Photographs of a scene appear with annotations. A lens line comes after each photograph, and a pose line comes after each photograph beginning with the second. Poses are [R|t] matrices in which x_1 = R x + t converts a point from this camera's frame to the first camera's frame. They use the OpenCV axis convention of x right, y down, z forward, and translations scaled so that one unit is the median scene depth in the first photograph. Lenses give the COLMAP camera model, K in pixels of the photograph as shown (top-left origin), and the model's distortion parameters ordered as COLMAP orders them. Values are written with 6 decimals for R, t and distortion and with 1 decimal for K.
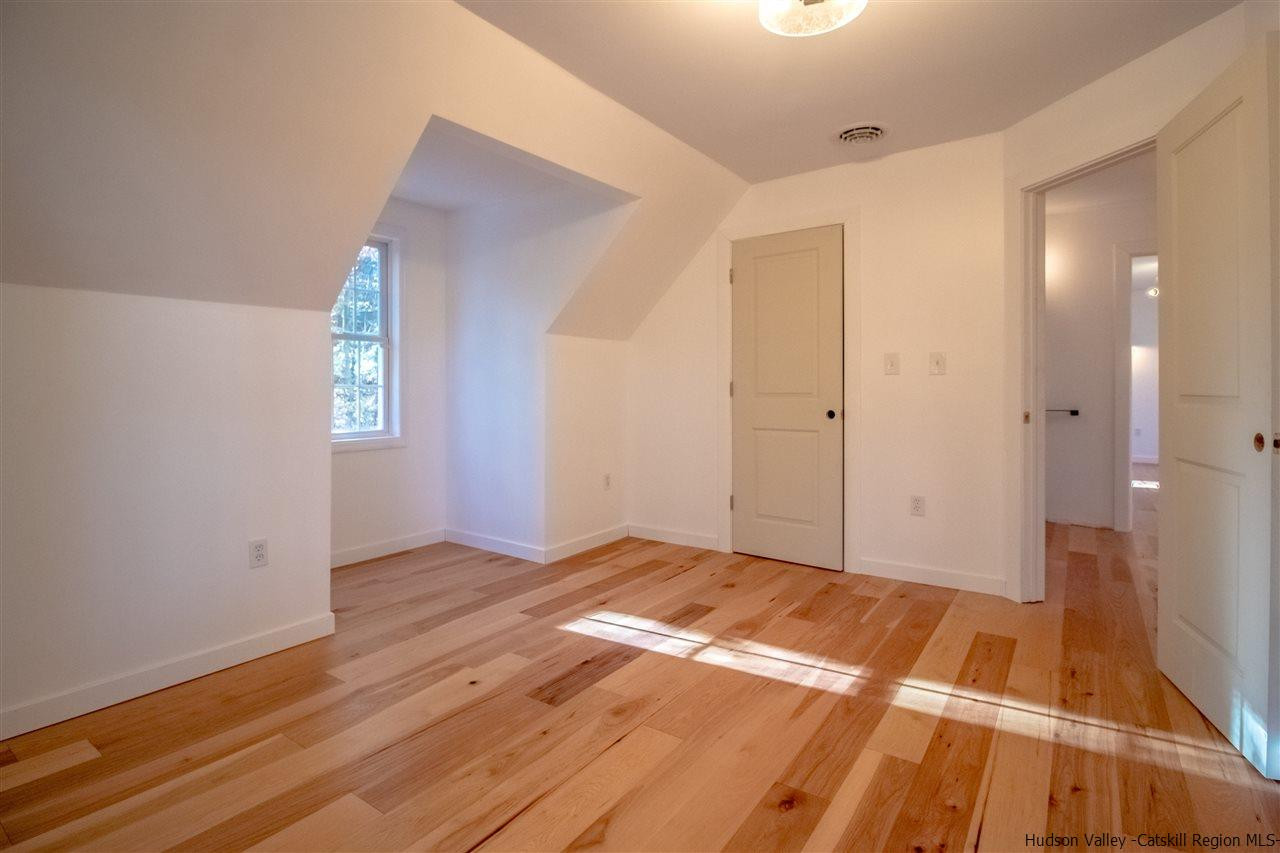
lens RADIAL K [[625.7, 0, 629.3], [0, 625.7, 383.7], [0, 0, 1]] dist [-0.005285, -0.008863]
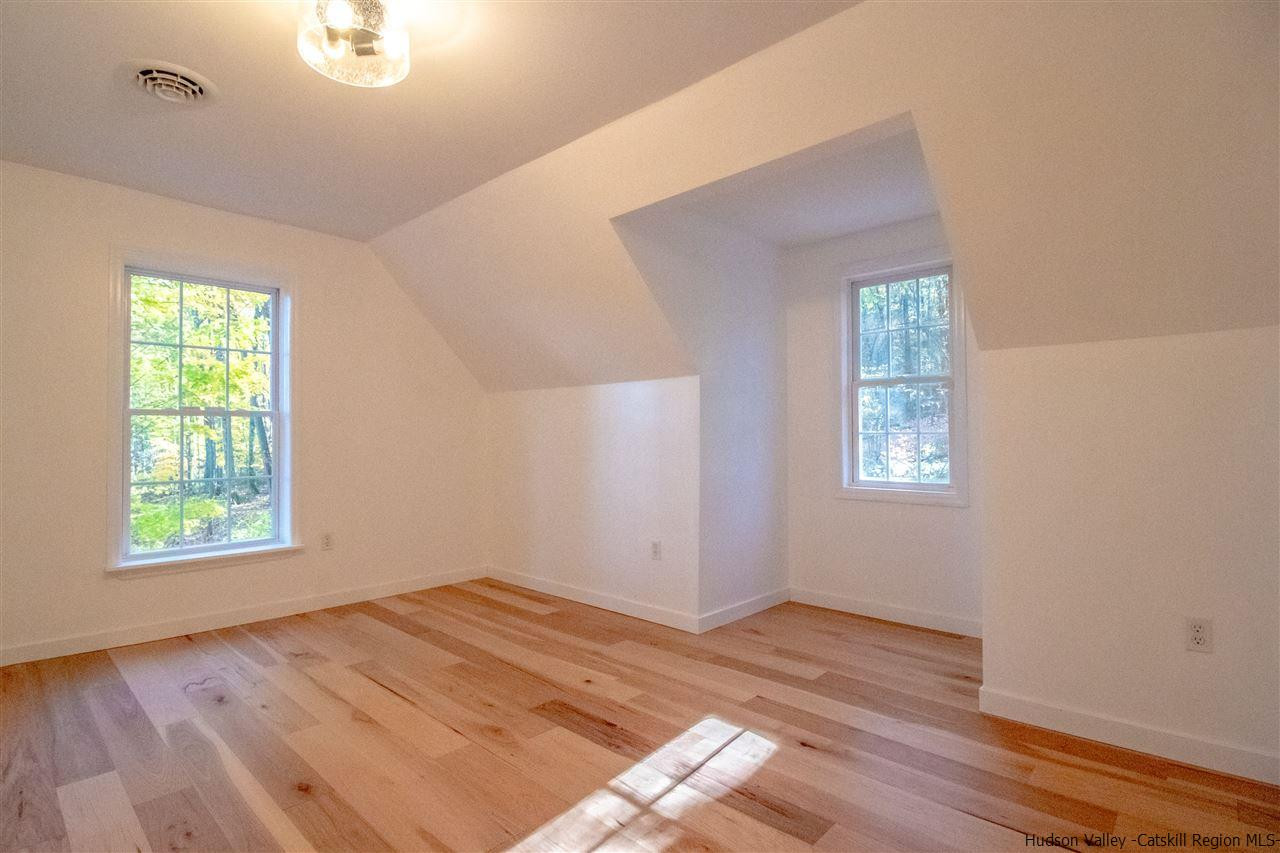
lens RADIAL K [[625.7, 0, 628.6], [0, 625.7, 433.2], [0, 0, 1]] dist [-0.005285, -0.008863]
pose [[-0.130348, -0.001775, -0.991467, 0.854034], [0.007893, 0.999965, -0.002828, -0.000876], [0.991437, -0.008195, -0.130329, 1.116177]]
